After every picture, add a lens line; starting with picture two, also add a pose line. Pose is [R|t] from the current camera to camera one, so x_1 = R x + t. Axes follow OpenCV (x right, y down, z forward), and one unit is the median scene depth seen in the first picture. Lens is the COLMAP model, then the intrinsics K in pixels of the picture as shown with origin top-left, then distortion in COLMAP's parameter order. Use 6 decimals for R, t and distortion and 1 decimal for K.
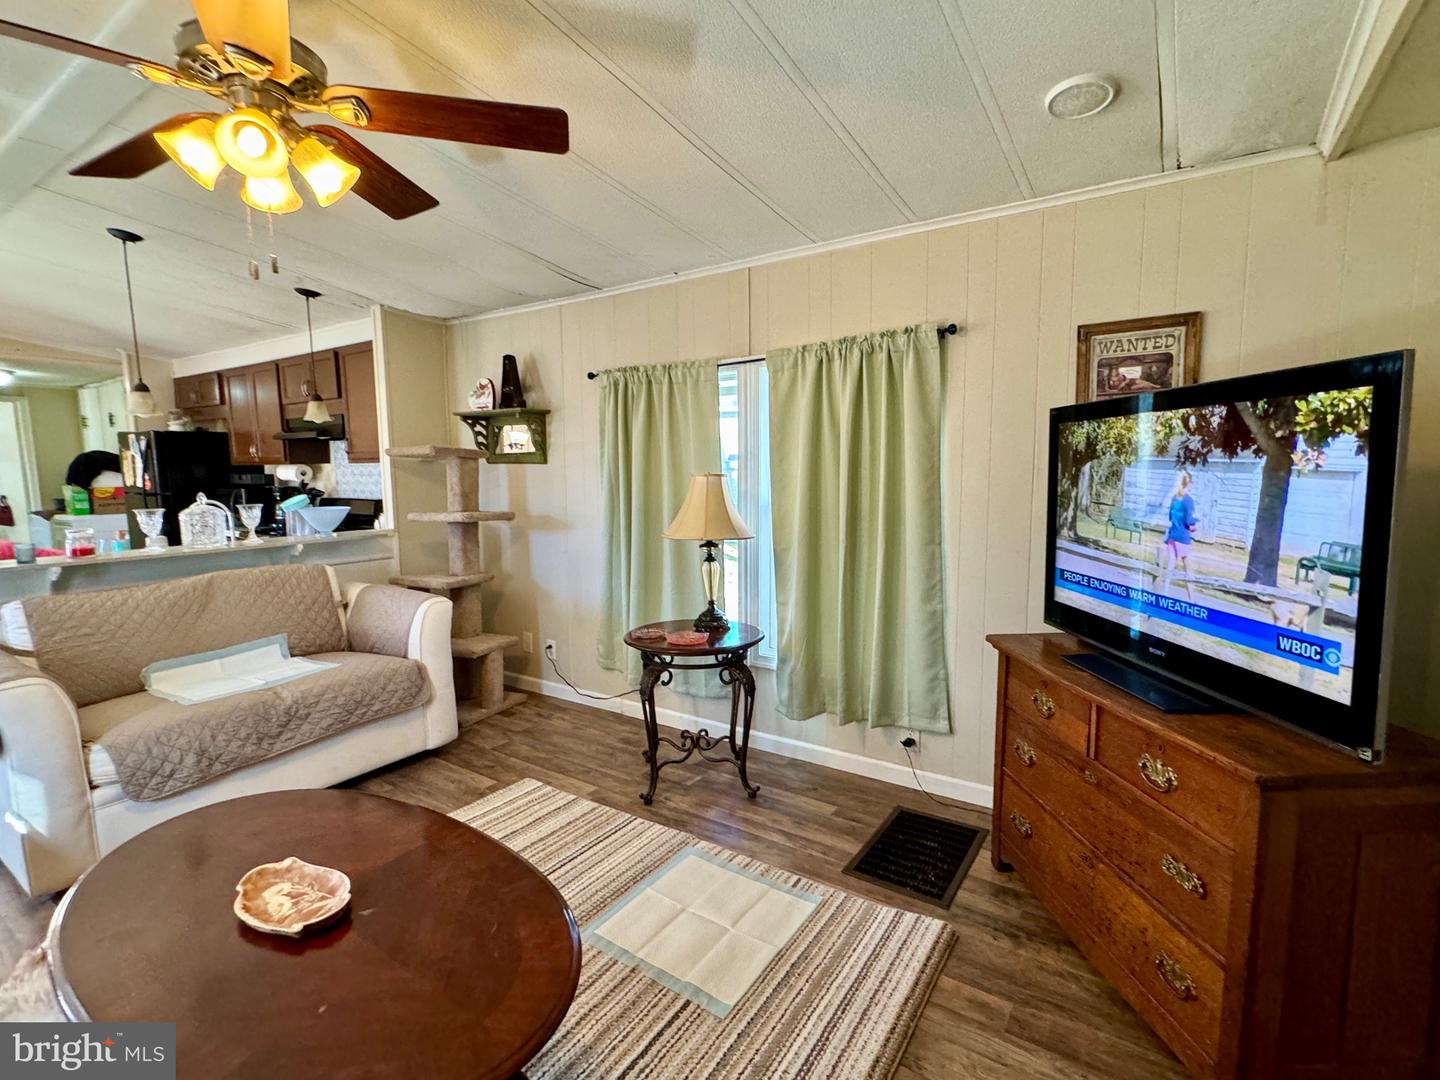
lens RADIAL K [[675.0, 0, 723.8], [0, 675.0, 540.4], [0, 0, 1]] dist [0.001710, 0.000214]
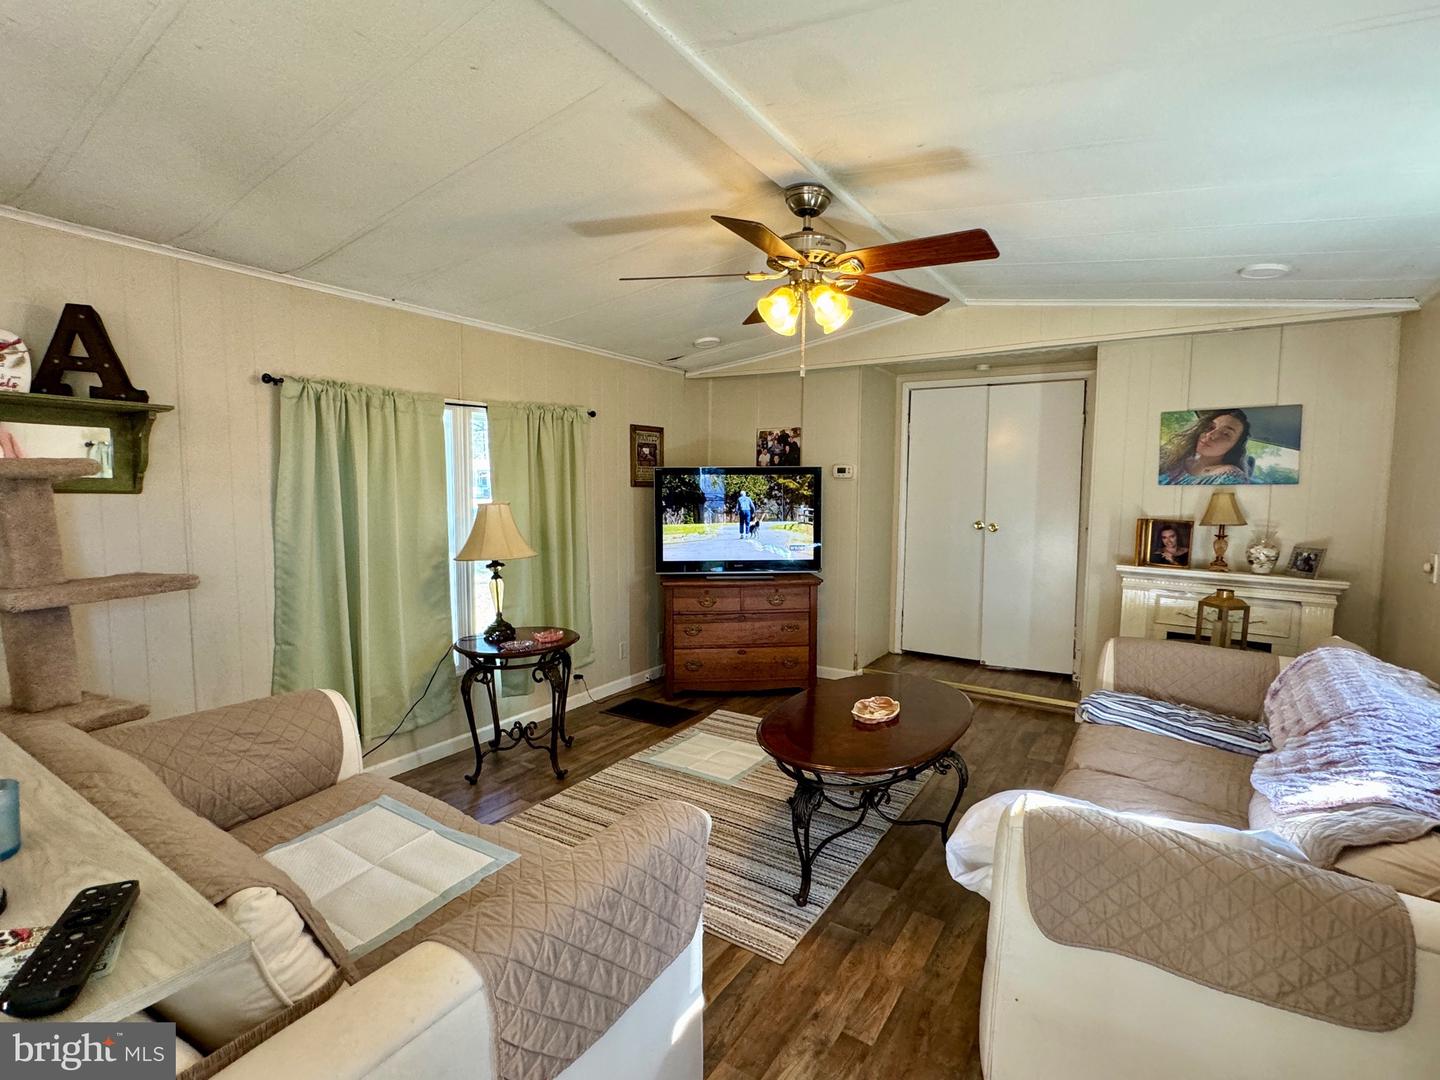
lens RADIAL K [[675.0, 0, 724.7], [0, 675.0, 541.4], [0, 0, 1]] dist [0.001710, 0.000214]
pose [[-0.004761, -0.074435, 0.997215, -1.280990], [0.103335, 0.991851, 0.074528, -0.086878], [-0.994635, 0.103402, 0.002969, 0.668635]]
